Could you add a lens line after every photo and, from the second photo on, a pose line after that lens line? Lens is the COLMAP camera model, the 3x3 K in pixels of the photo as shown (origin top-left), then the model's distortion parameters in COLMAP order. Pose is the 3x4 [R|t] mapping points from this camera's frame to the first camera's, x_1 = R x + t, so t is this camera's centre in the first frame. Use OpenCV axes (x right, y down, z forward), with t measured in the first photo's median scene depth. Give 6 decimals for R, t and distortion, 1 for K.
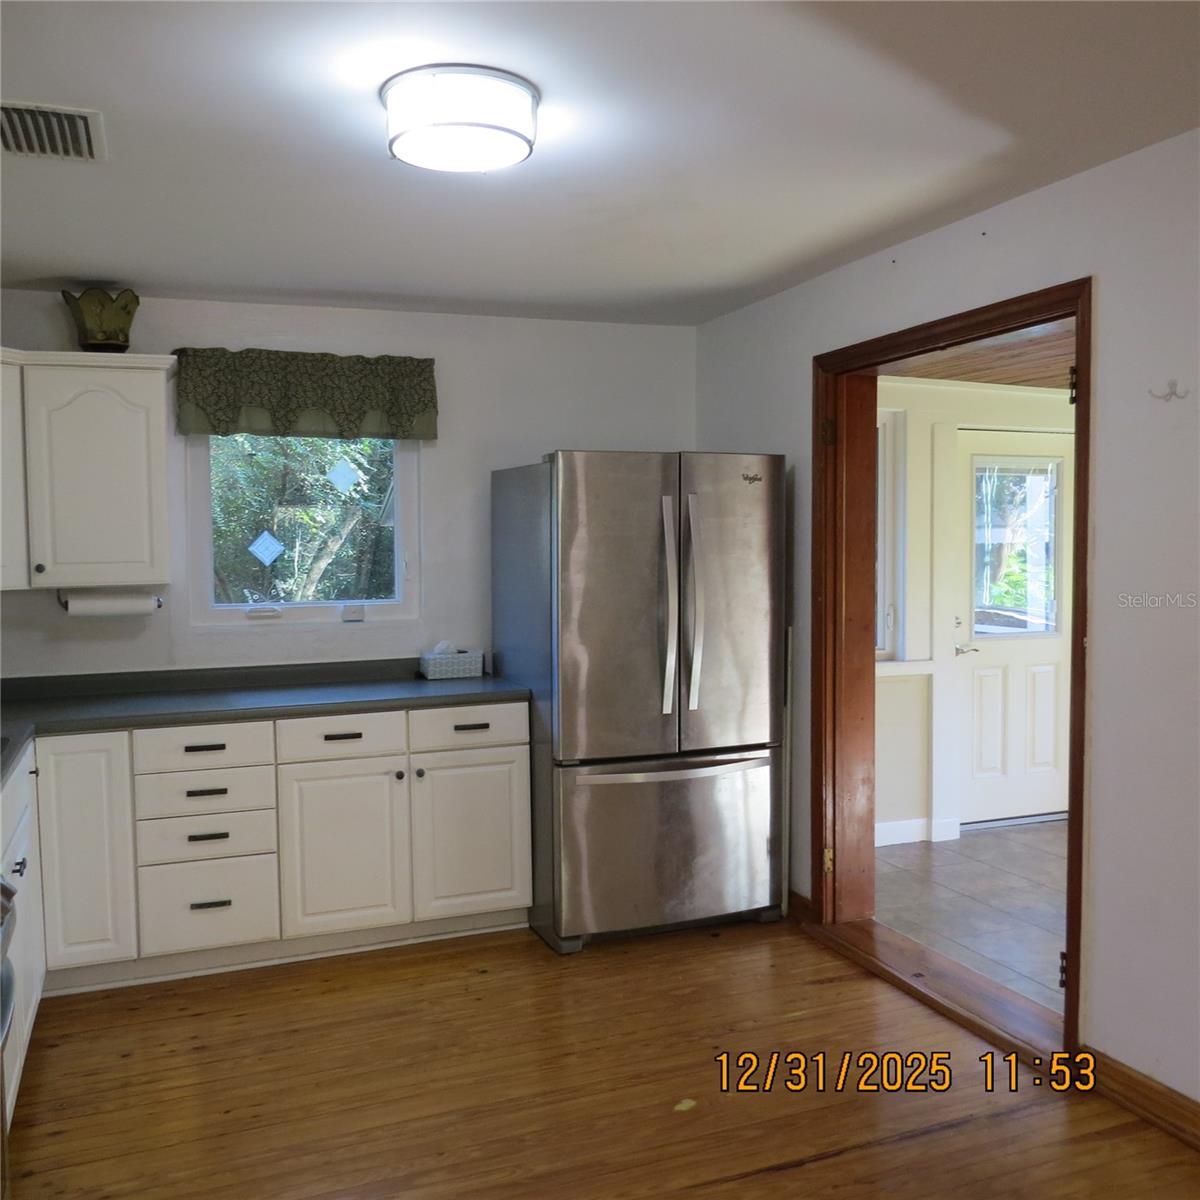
lens RADIAL K [[1175.4, 0, 605.6], [0, 1175.4, 596.2], [0, 0, 1]] dist [0.009018, 0.000000]
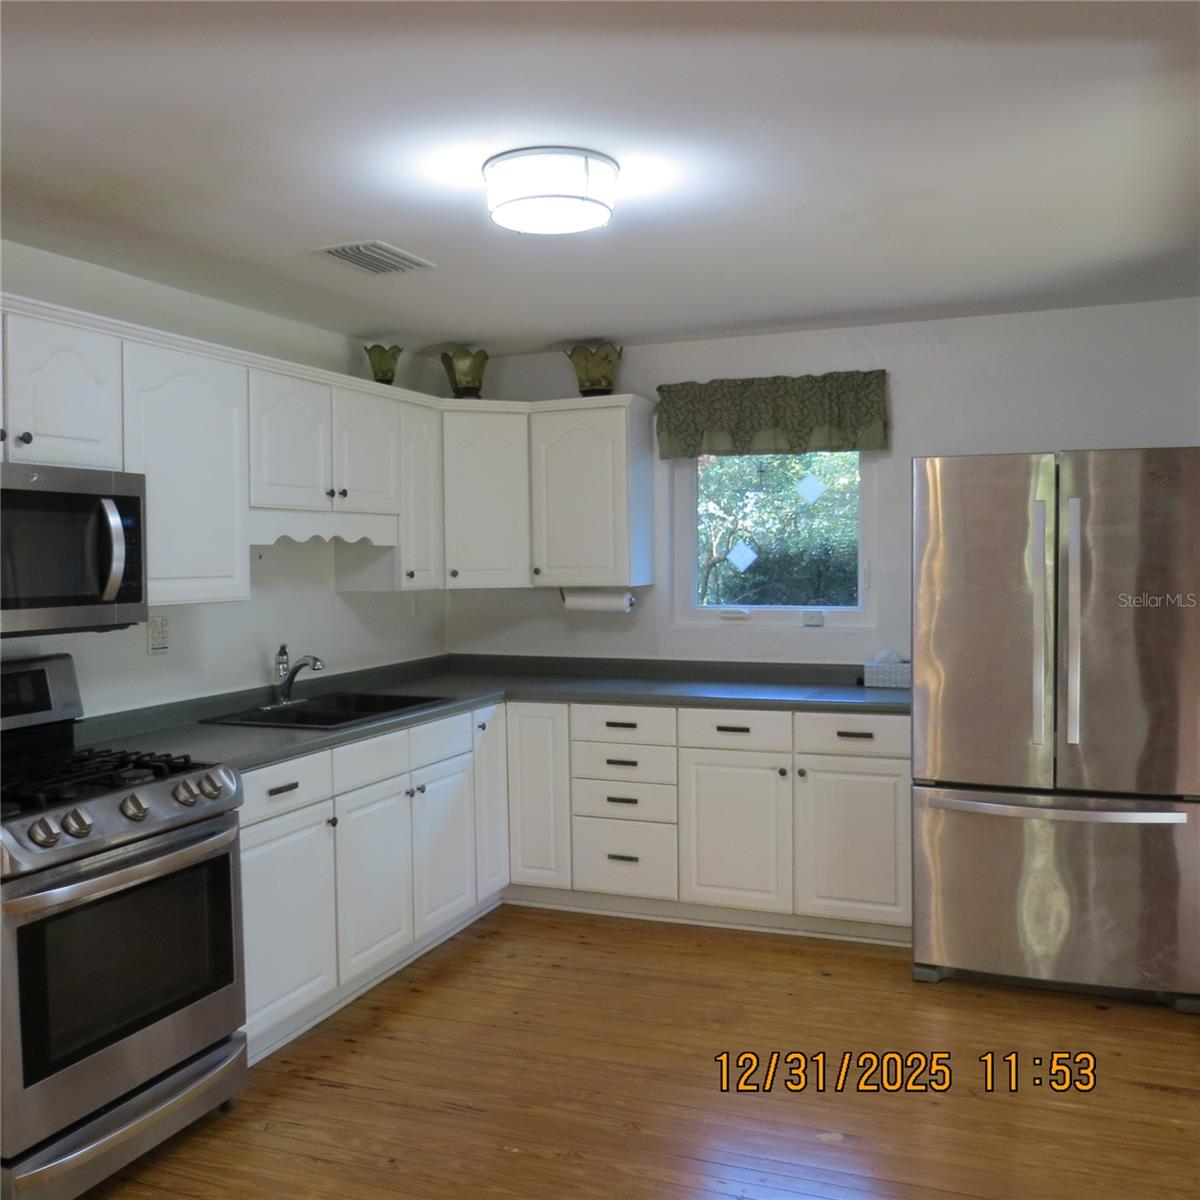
lens RADIAL K [[1175.4, 0, 600.2], [0, 1175.4, 595.3], [0, 0, 1]] dist [0.009018, 0.000000]
pose [[0.723694, 0.029966, -0.689470, 0.424720], [-0.032948, 0.999418, 0.008854, -0.010429], [0.689334, 0.016309, 0.724260, 0.116896]]
